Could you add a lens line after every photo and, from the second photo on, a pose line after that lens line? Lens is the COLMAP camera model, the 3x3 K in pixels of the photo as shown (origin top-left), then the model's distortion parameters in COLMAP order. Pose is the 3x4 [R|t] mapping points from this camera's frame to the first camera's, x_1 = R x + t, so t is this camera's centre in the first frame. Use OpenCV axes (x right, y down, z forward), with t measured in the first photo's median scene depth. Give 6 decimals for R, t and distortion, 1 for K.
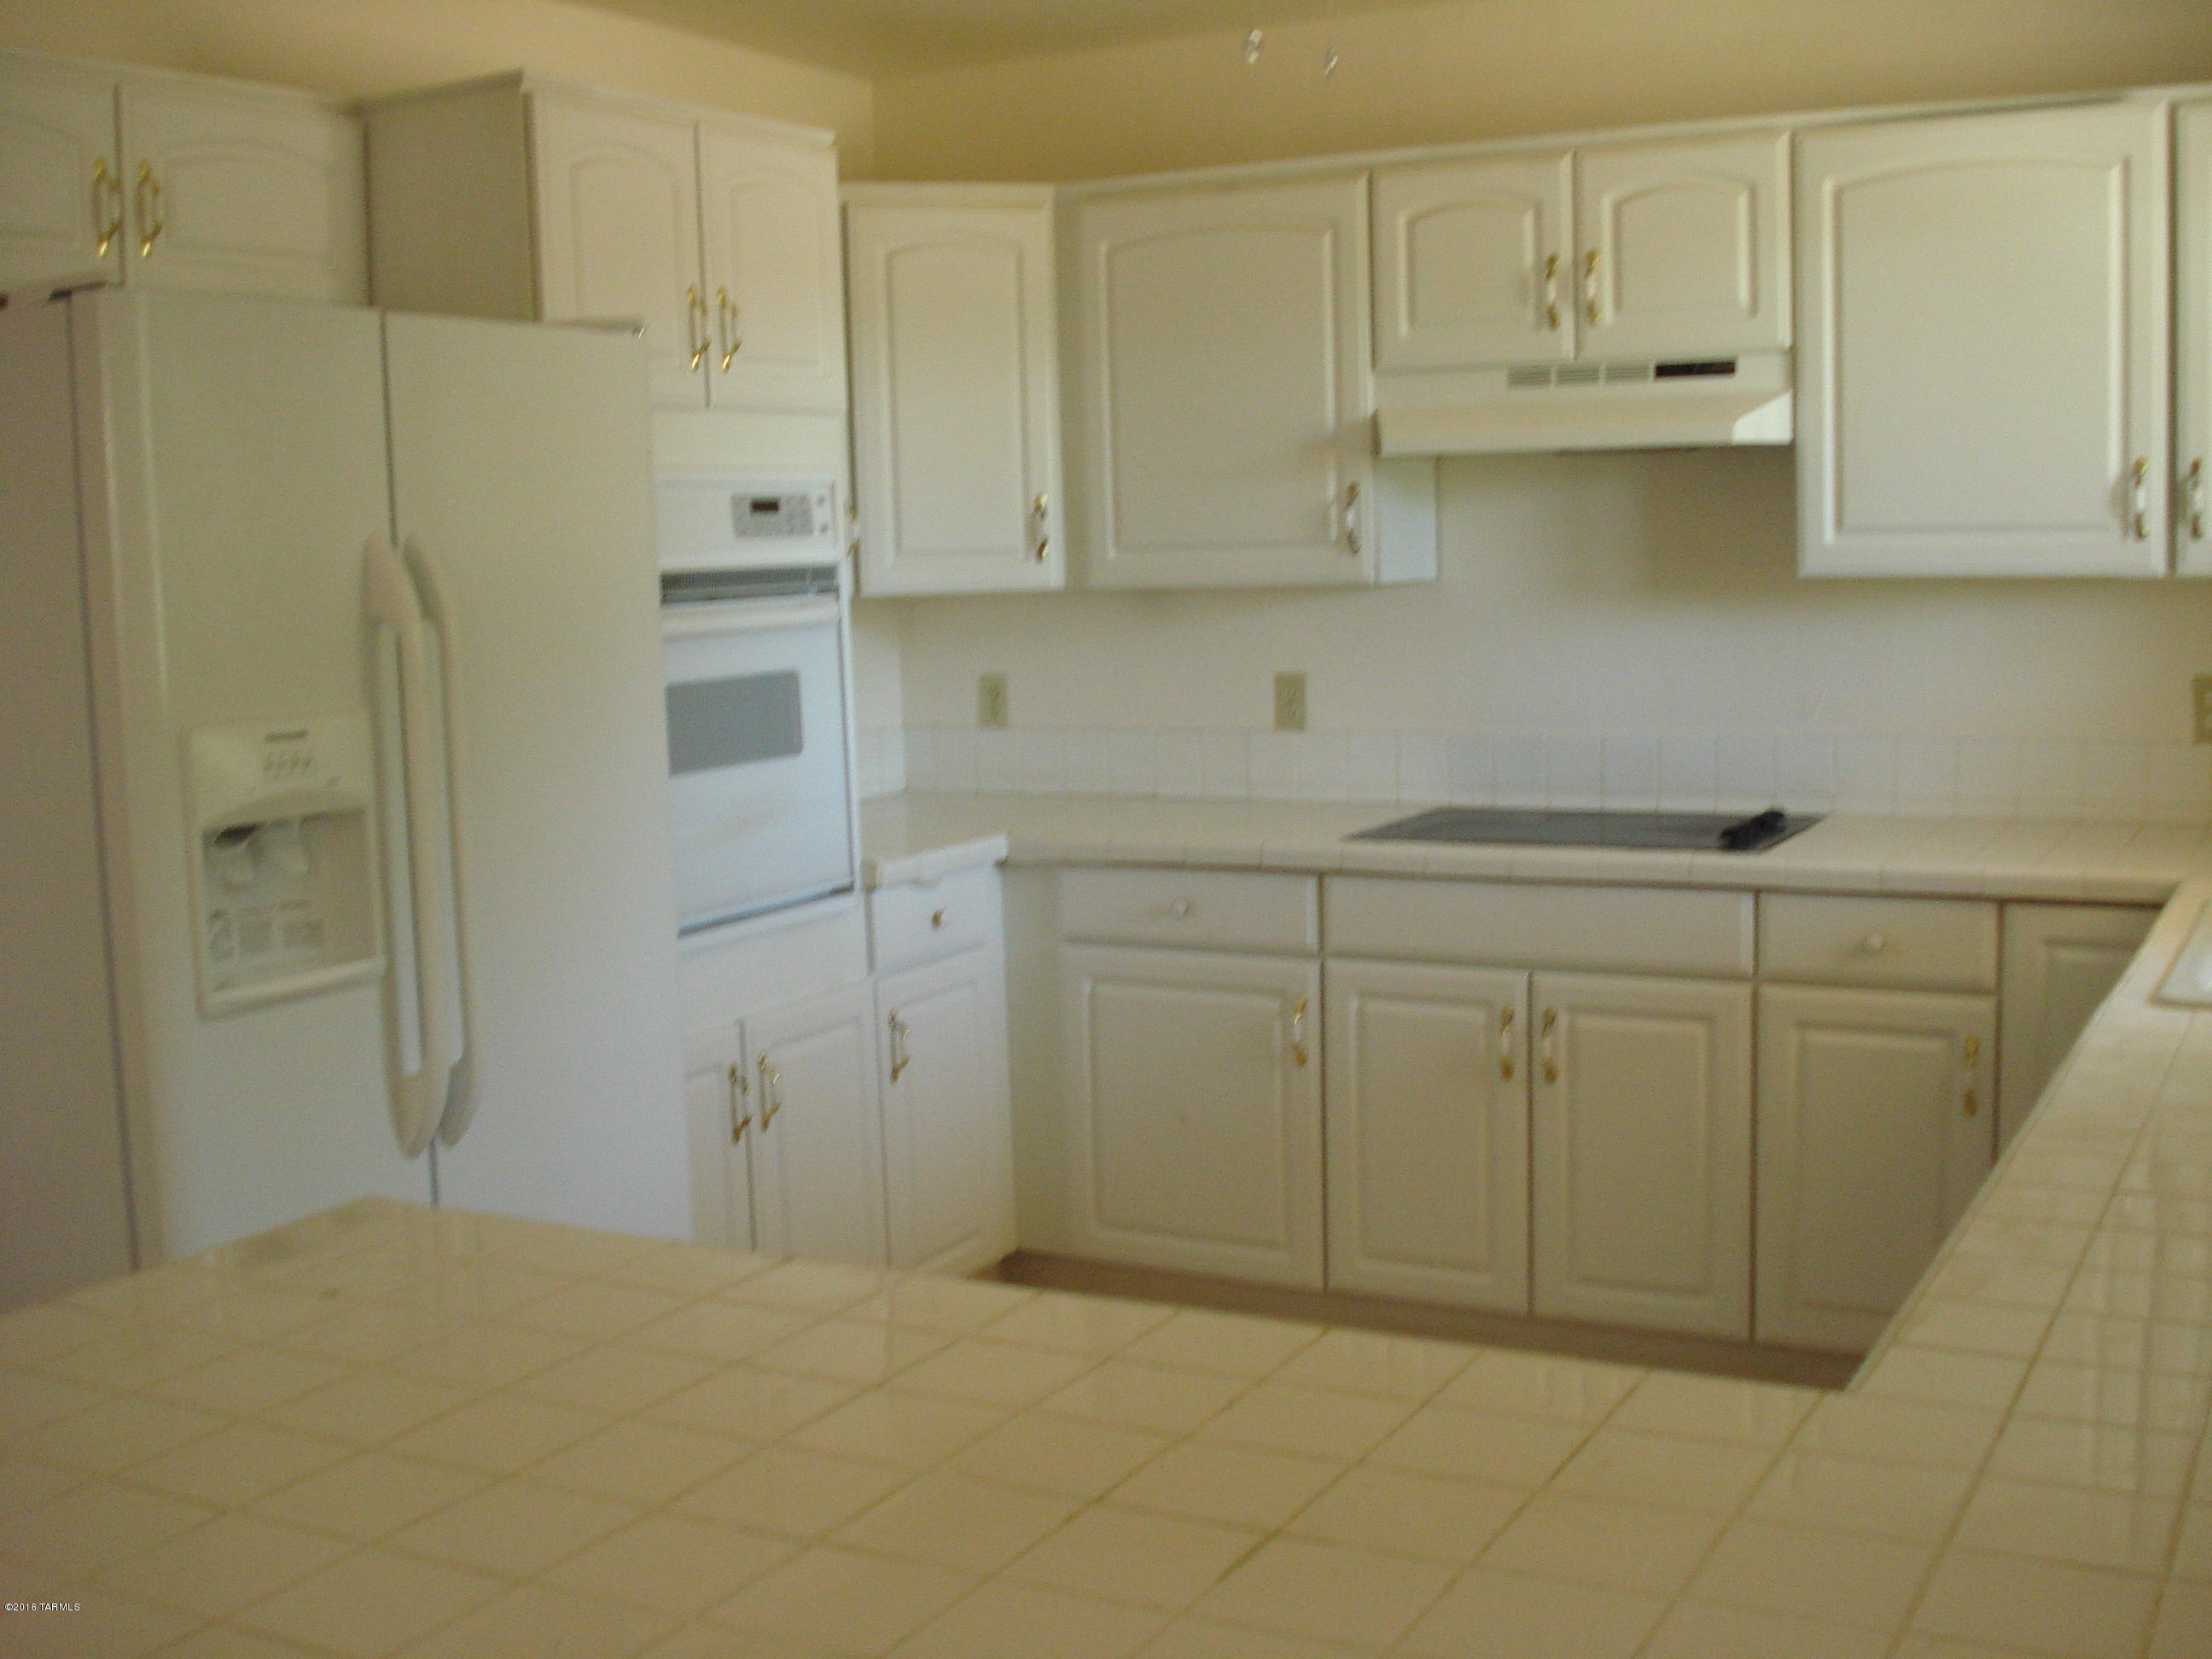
lens RADIAL K [[2472.0, 0, 1107.0], [0, 2472.0, 824.8], [0, 0, 1]] dist [-0.111503, 0.000000]
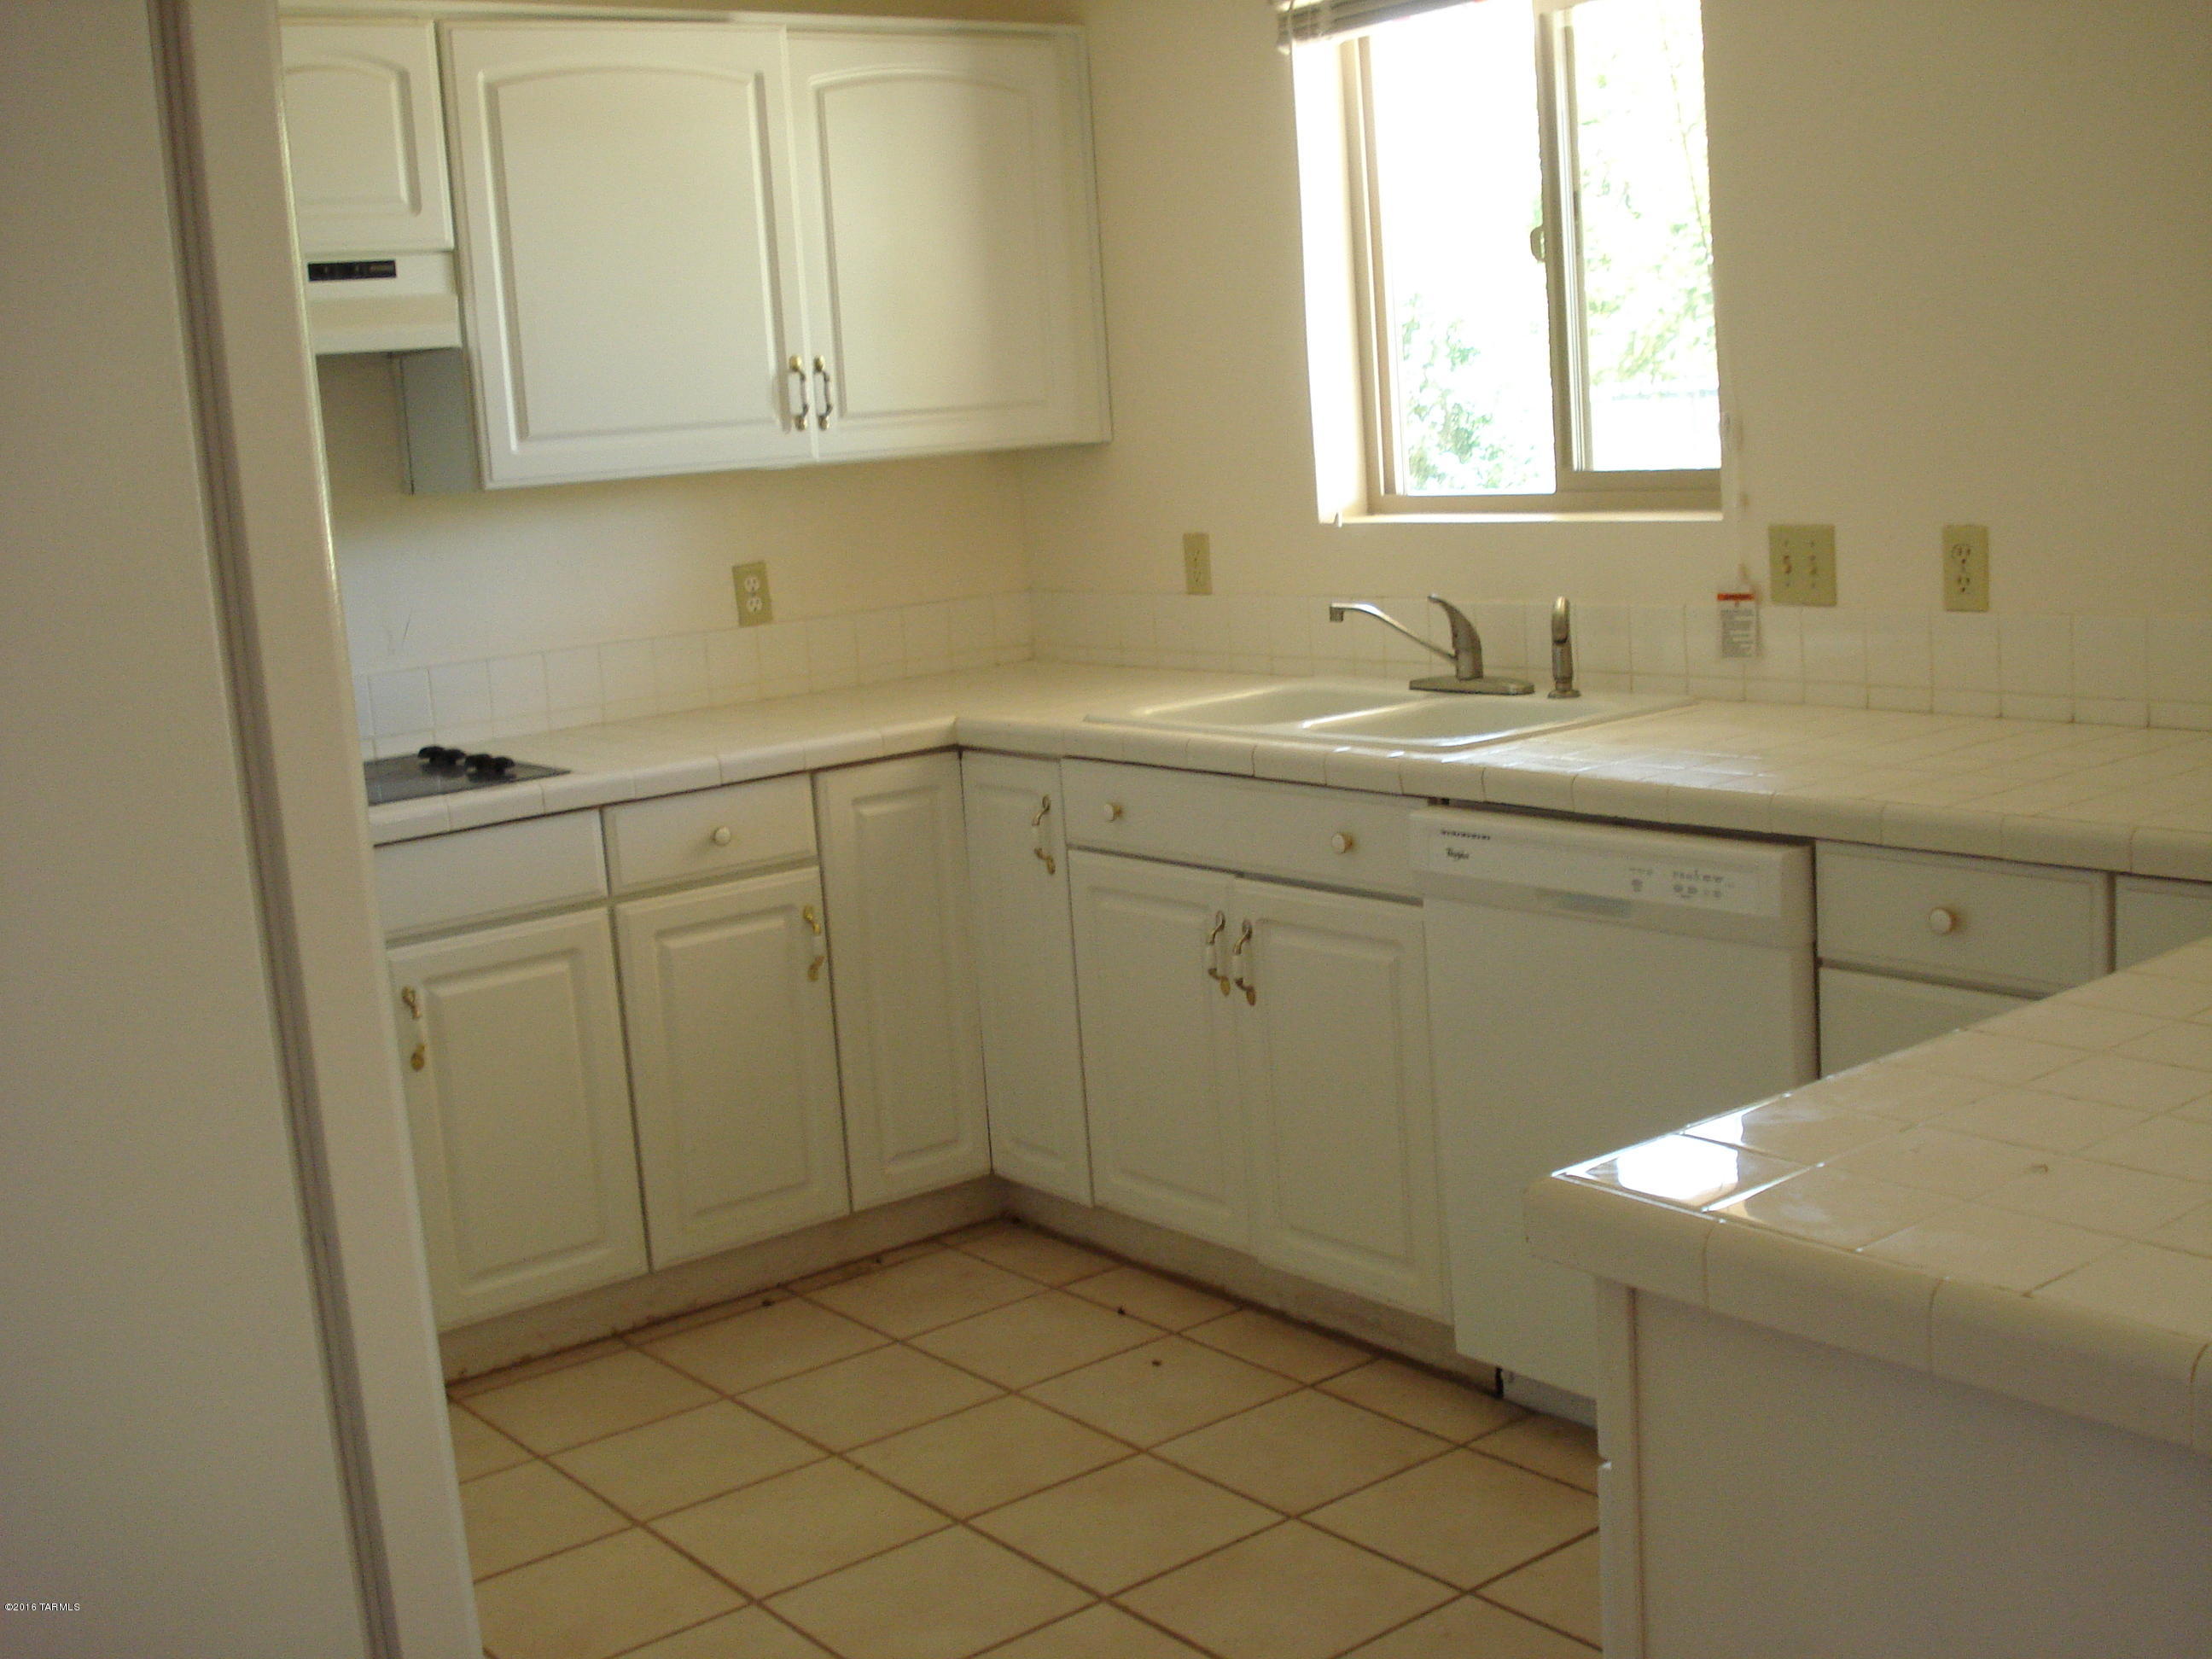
lens RADIAL K [[2472.0, 0, 1114.5], [0, 2472.0, 843.9], [0, 0, 1]] dist [-0.111503, 0.000000]
pose [[0.402586, -0.159102, 0.901449, -0.497705], [0.164760, 0.981291, 0.099612, -0.020996], [-0.900432, 0.108420, 0.421268, 0.393530]]
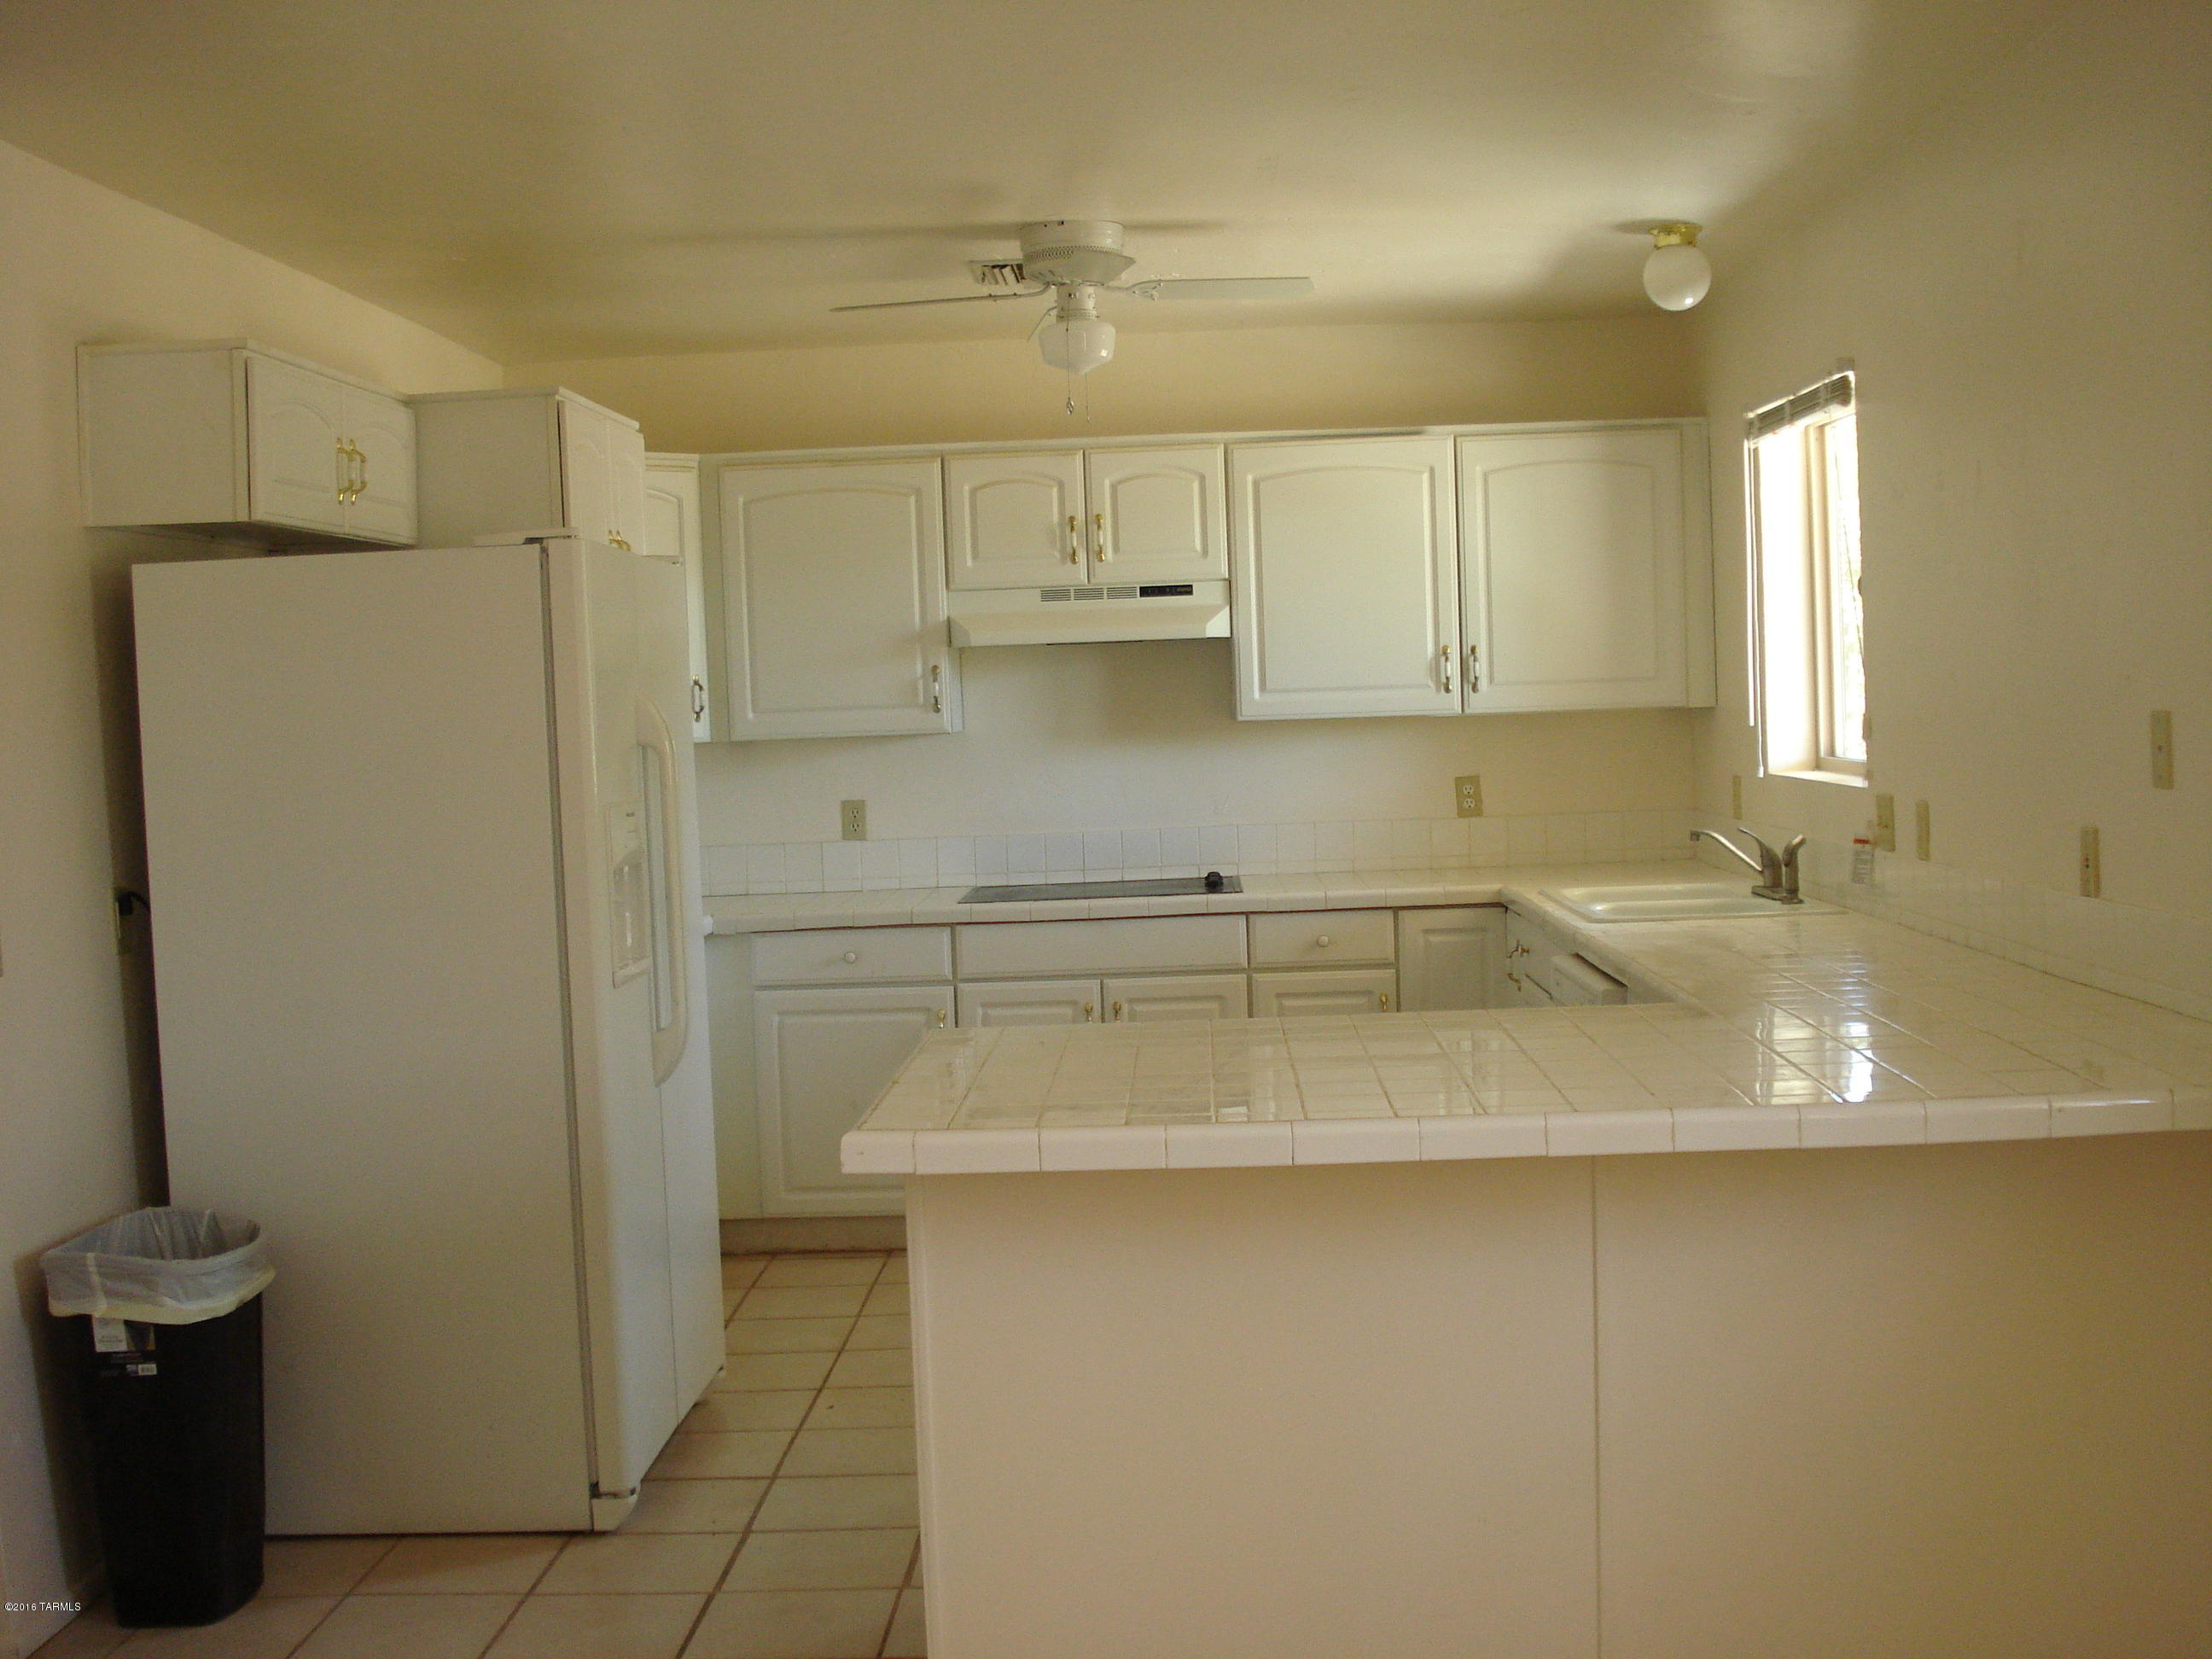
lens RADIAL K [[2472.0, 0, 1101.7], [0, 2472.0, 825.5], [0, 0, 1]] dist [-0.111503, 0.000000]
pose [[0.894395, -0.029703, 0.446291, -0.512526], [0.064188, 0.995988, -0.062348, 0.060245], [-0.442649, 0.084410, 0.892713, -0.385244]]
